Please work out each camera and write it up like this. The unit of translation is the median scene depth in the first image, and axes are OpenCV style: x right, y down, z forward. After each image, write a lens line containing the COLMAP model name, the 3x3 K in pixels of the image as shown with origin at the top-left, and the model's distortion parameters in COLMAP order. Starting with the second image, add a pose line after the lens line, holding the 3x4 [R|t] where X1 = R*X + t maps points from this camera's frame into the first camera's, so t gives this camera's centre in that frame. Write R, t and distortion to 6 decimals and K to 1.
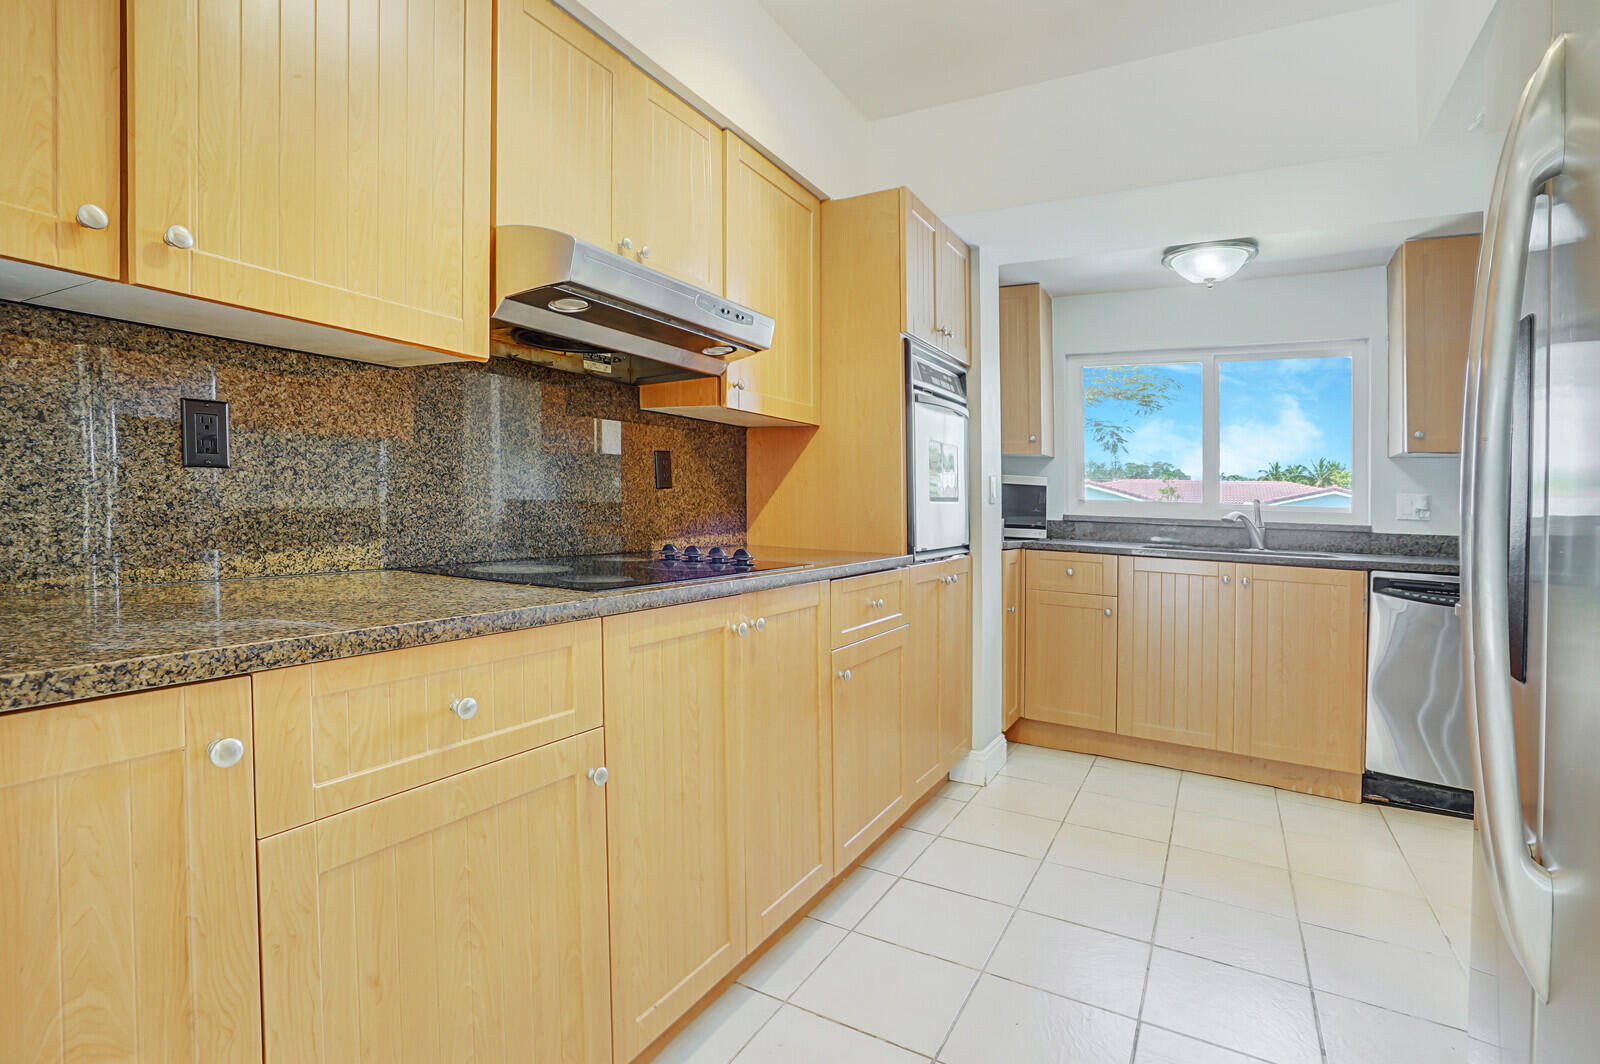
lens RADIAL K [[782.8, 0, 802.4], [0, 782.8, 529.0], [0, 0, 1]] dist [-0.043752, 0.019847]
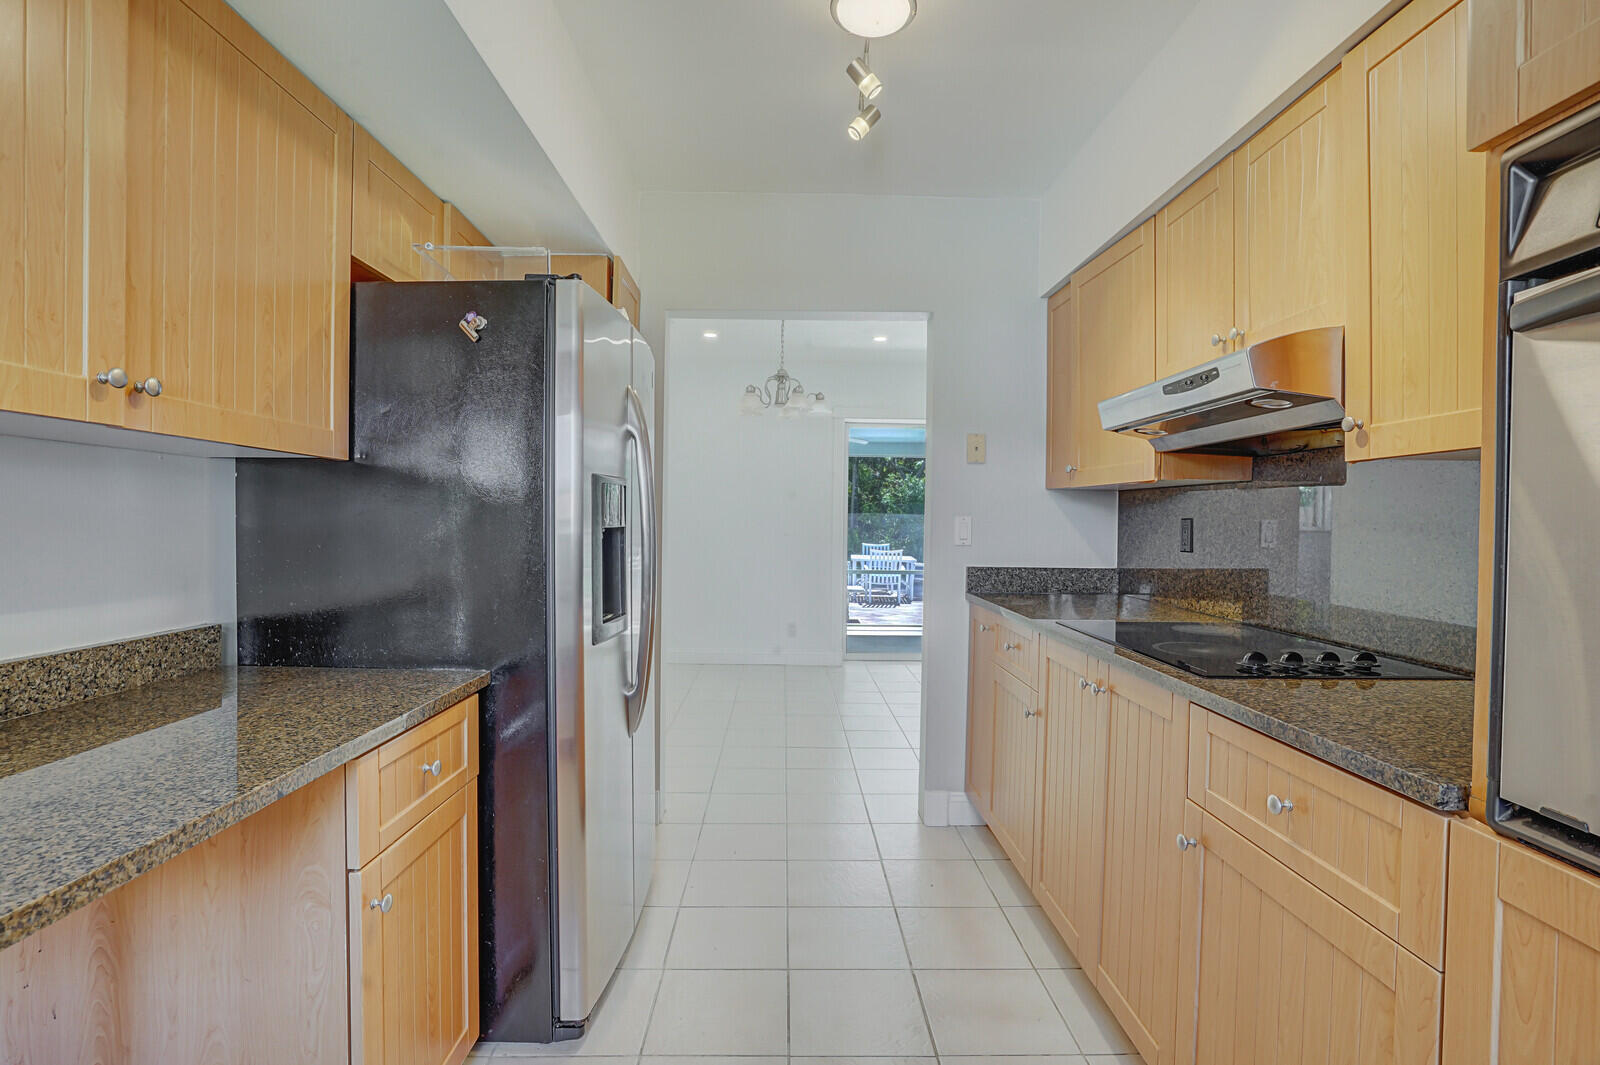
lens RADIAL K [[782.8, 0, 795.1], [0, 782.8, 520.6], [0, 0, 1]] dist [-0.043752, 0.019847]
pose [[-0.872815, -0.004740, -0.488028, 0.906608], [-0.019816, 0.999472, 0.025733, -0.162437], [0.487648, 0.032131, -0.872449, 1.904991]]
